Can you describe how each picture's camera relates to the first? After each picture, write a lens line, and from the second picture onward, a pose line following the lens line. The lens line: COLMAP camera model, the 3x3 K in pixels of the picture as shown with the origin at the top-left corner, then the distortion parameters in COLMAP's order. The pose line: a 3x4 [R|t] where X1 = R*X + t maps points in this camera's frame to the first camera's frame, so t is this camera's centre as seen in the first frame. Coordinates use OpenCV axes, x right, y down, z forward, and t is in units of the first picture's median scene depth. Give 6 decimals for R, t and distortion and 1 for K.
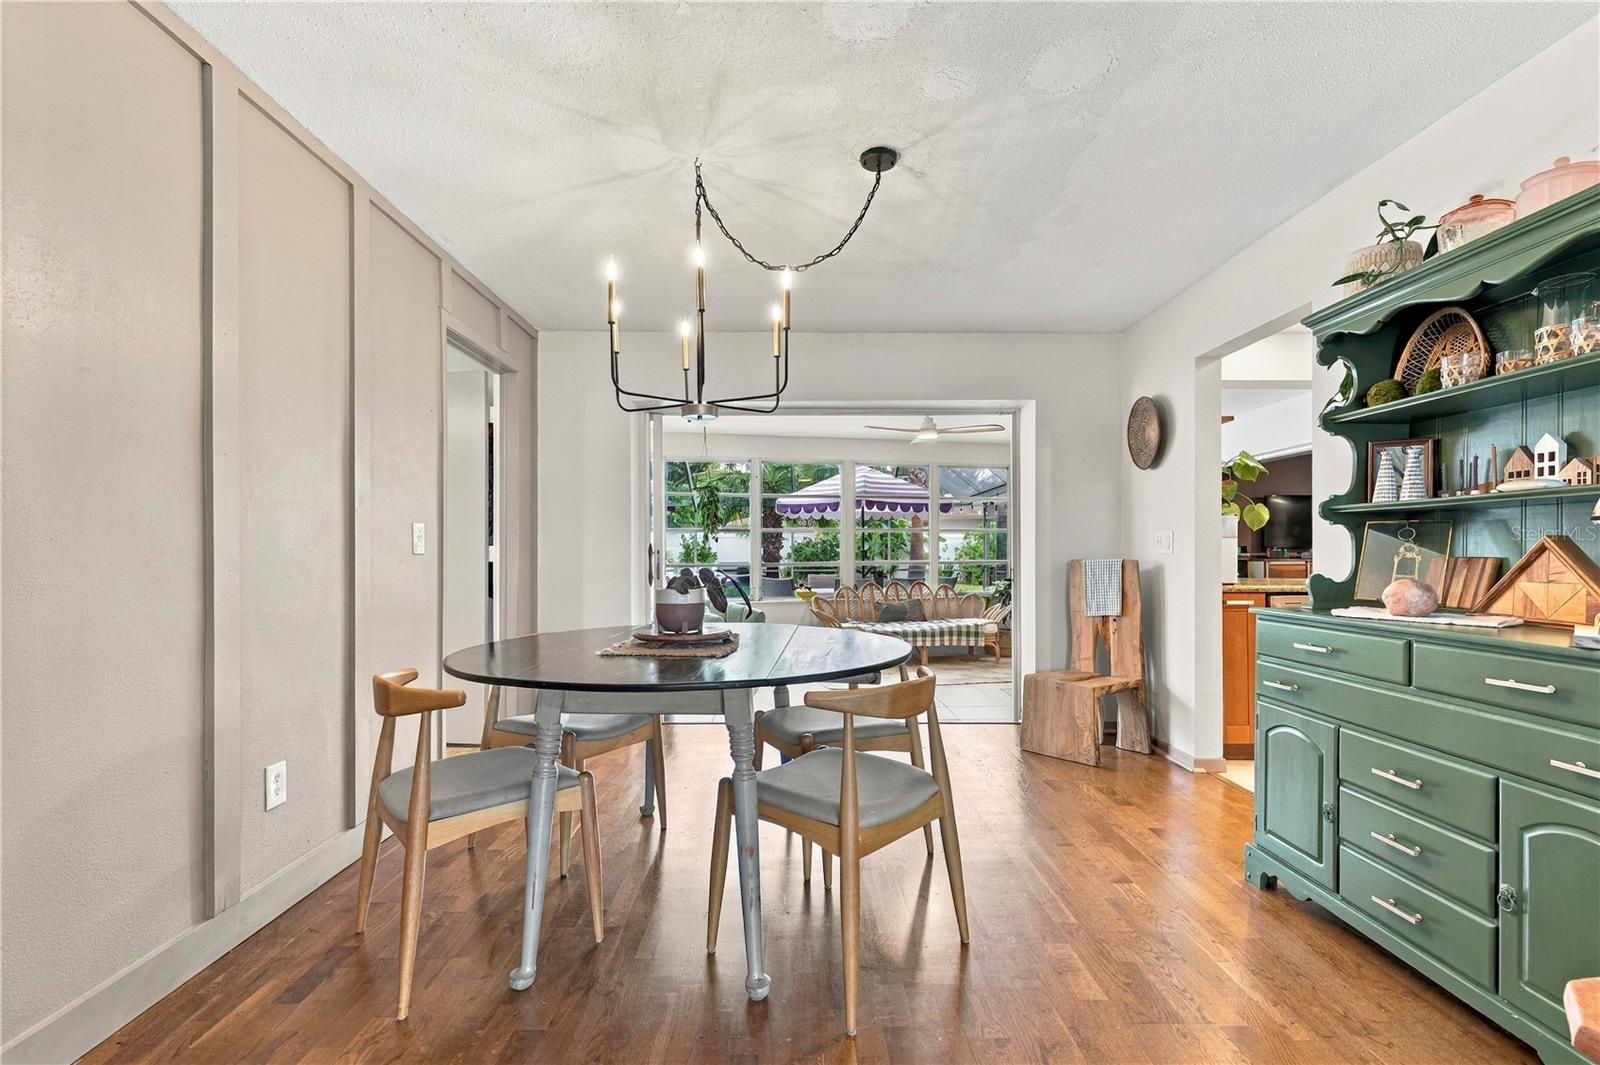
lens RADIAL K [[728.1, 0, 794.0], [0, 728.1, 546.8], [0, 0, 1]] dist [0.002764, -0.000144]
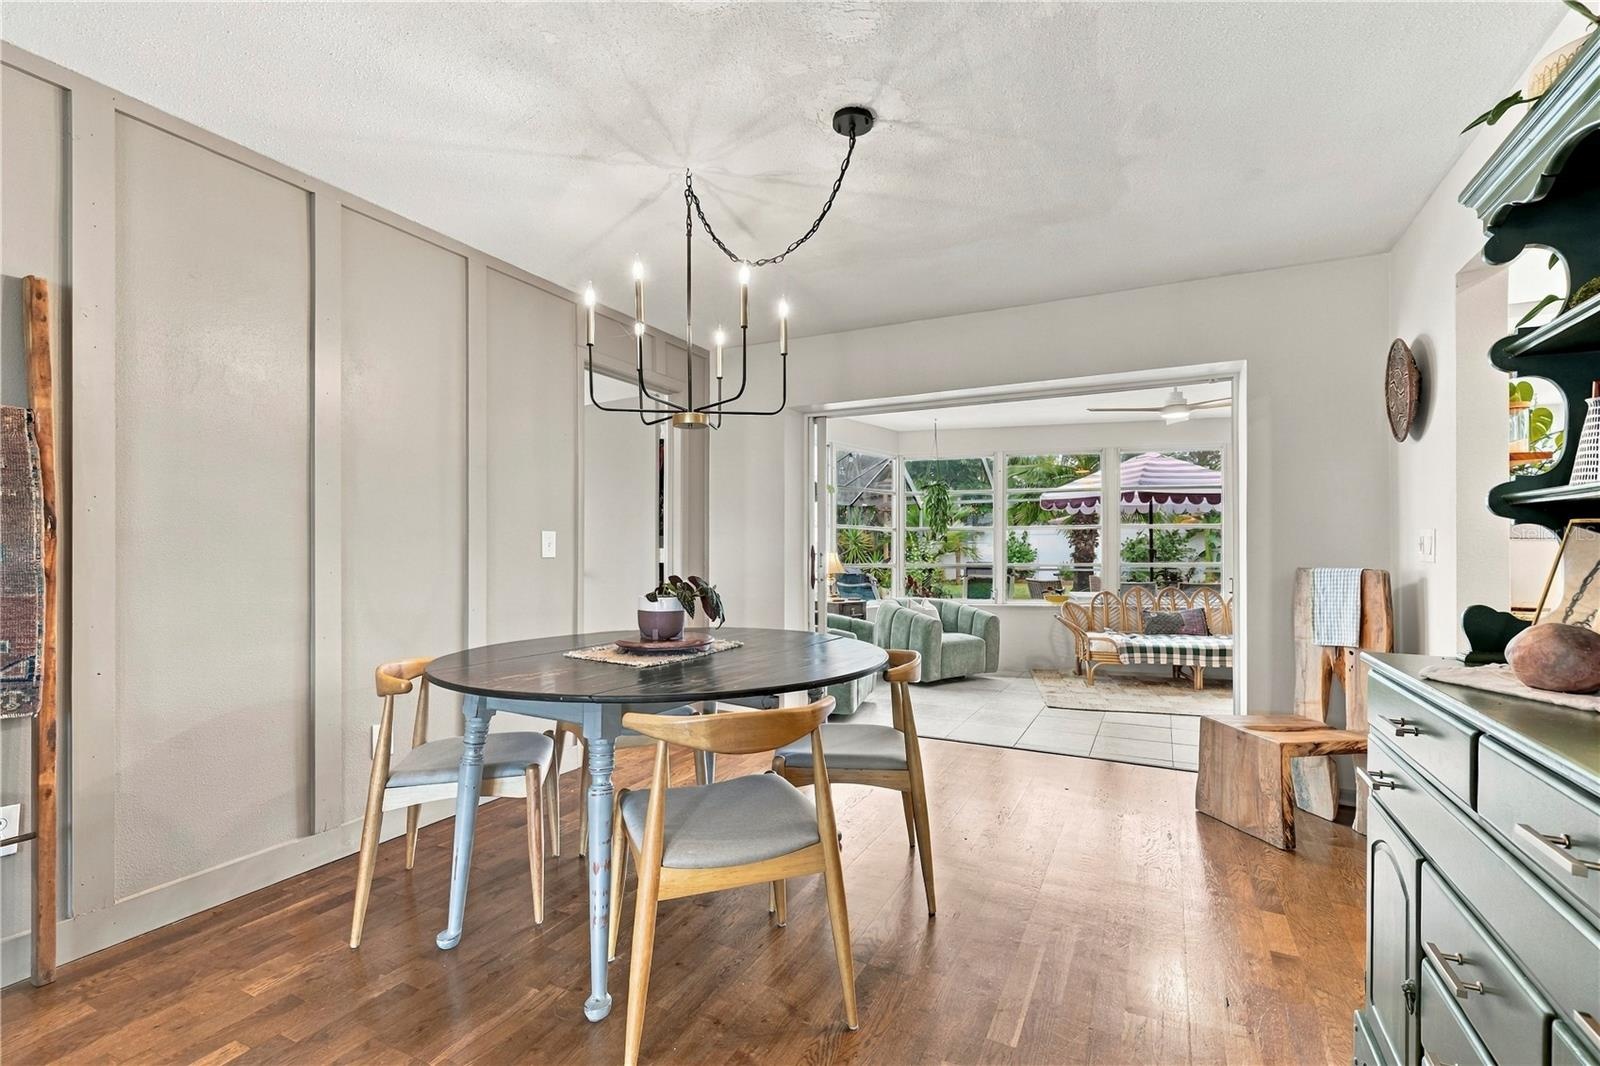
lens RADIAL K [[716.2, 0, 799.5], [0, 716.2, 541.3], [0, 0, 1]] dist [0.002598, -0.000036]
pose [[0.888851, -0.002637, -0.458188, 0.414317], [0.001682, 0.999995, -0.002494, -0.014242], [0.458192, 0.001446, 0.888852, 0.172344]]
